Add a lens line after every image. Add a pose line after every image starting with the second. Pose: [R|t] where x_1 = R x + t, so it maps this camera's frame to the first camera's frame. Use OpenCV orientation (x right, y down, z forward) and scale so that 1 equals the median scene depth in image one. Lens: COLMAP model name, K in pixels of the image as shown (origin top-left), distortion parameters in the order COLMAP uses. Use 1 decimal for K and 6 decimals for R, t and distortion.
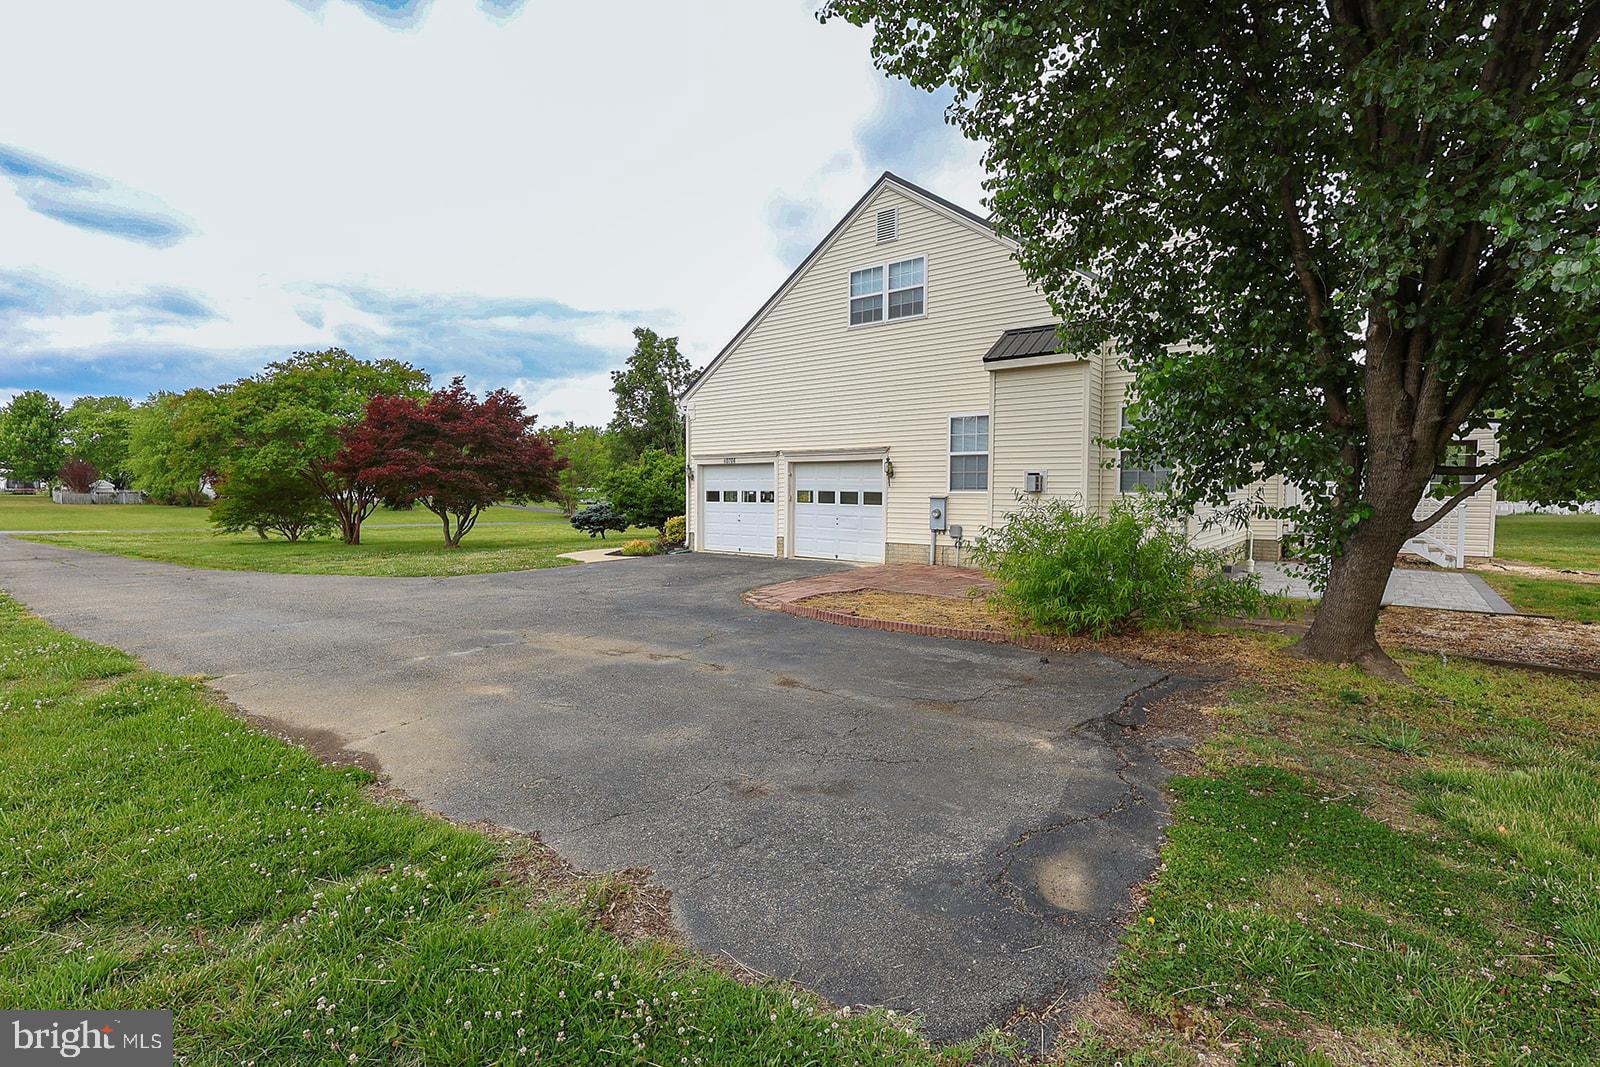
lens RADIAL K [[733.7, 0, 792.7], [0, 733.7, 546.0], [0, 0, 1]] dist [-0.007170, 0.003487]
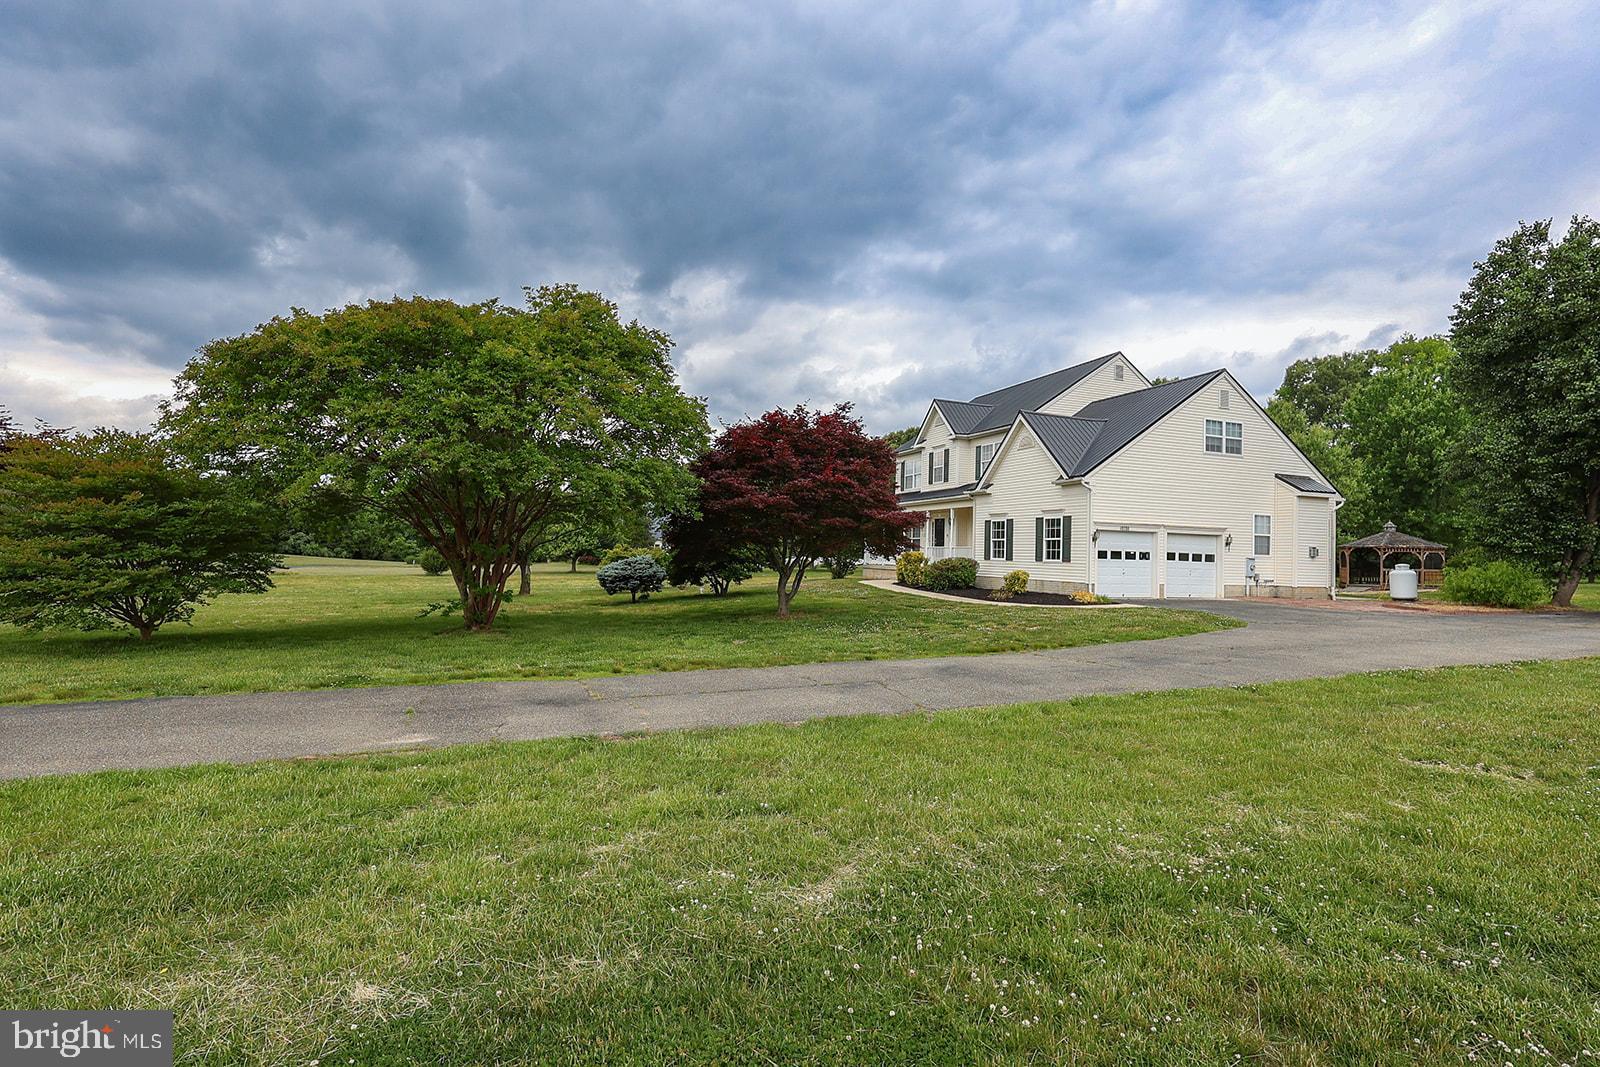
lens RADIAL K [[733.7, 0, 799.4], [0, 733.7, 542.1], [0, 0, 1]] dist [-0.007170, 0.003487]
pose [[0.511128, 0.024922, 0.859143, -1.674834], [0.040554, 0.997767, -0.053070, -0.049459], [-0.858547, 0.061968, 0.508976, 0.915549]]
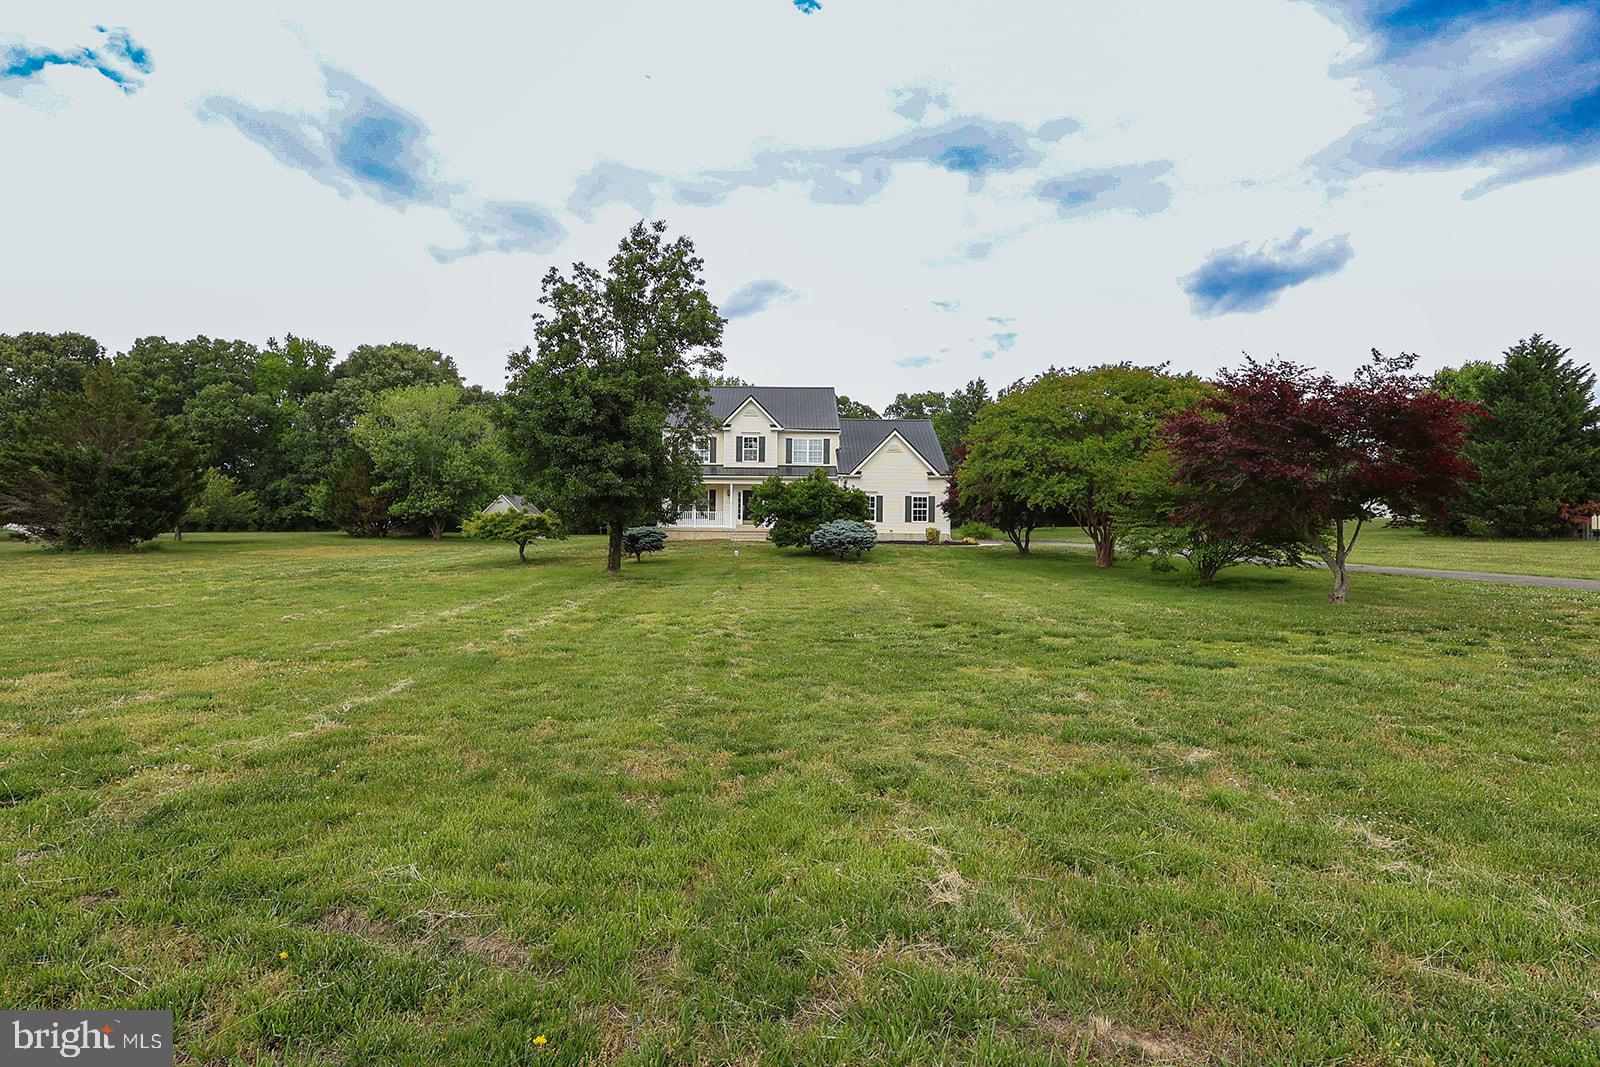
lens RADIAL K [[763.7, 0, 795.6], [0, 763.7, 533.4], [0, 0, 1]] dist [-0.002940, 0.000243]
pose [[-0.635793, -0.003186, 0.771853, -1.916331], [0.048677, 0.997835, 0.044215, -0.170415], [-0.770323, 0.065683, -0.634262, 3.303728]]
